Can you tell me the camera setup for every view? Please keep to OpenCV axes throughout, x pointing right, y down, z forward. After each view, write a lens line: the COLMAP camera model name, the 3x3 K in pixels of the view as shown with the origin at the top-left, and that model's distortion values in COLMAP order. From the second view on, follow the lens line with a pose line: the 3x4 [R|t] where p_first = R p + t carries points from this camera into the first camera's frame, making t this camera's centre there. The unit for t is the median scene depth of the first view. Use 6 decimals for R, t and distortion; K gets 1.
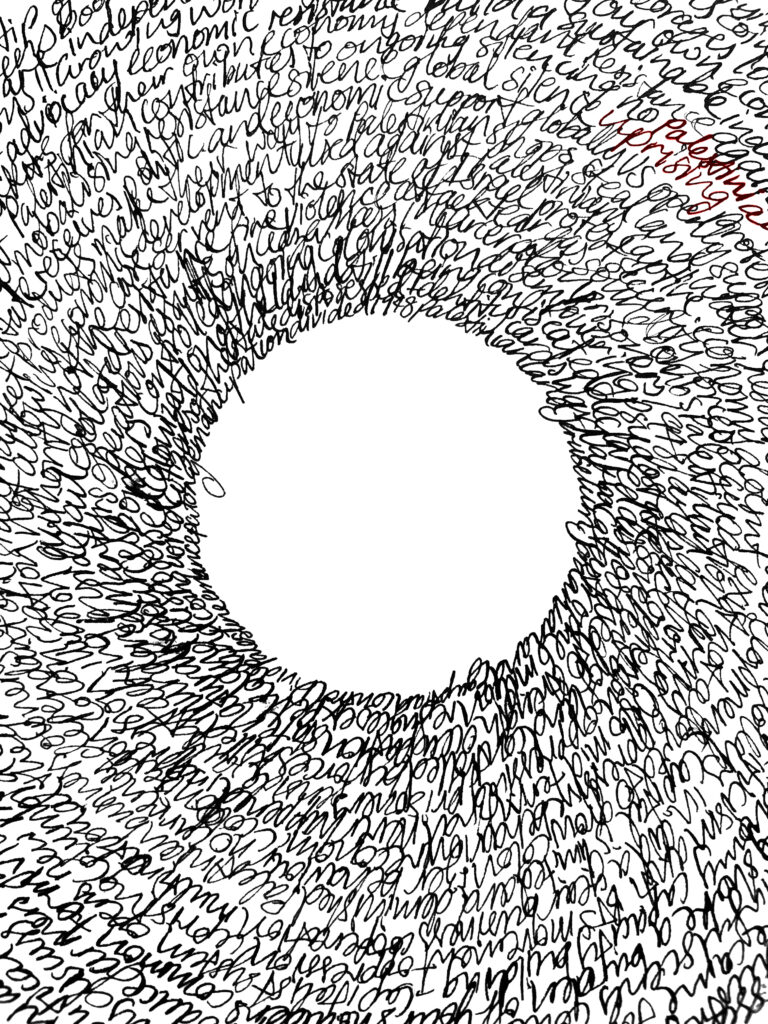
lens RADIAL K [[776.0, 0, 393.1], [0, 776.0, 506.4], [0, 0, 1]] dist [0.098448, -0.004564]
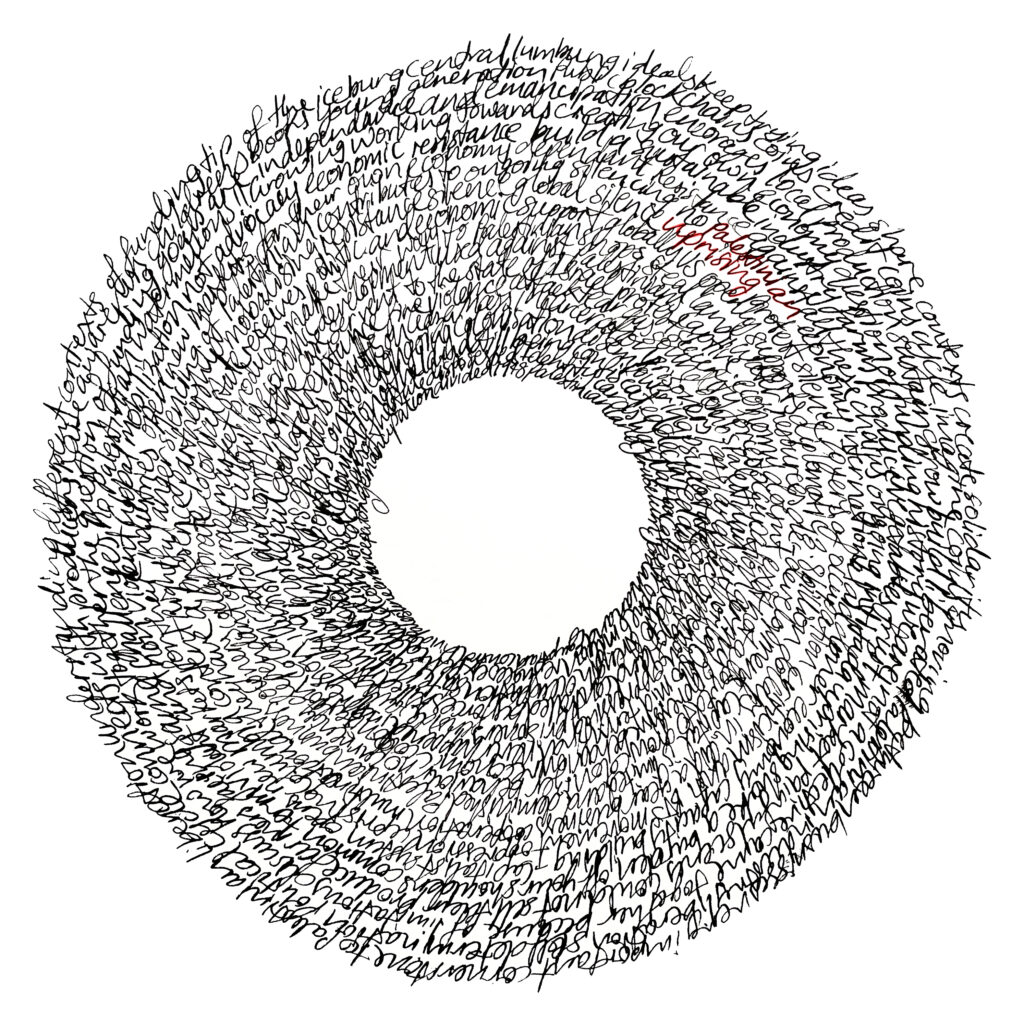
lens RADIAL K [[1000.3, 0, 510.7], [0, 1000.3, 513.1], [0, 0, 1]] dist [-0.000499, 0.000000]
pose [[0.999864, -0.016335, -0.002153, 0.000497], [0.016326, 0.999859, -0.004051, -0.001871], [0.002219, 0.004015, 0.999989, -0.724019]]
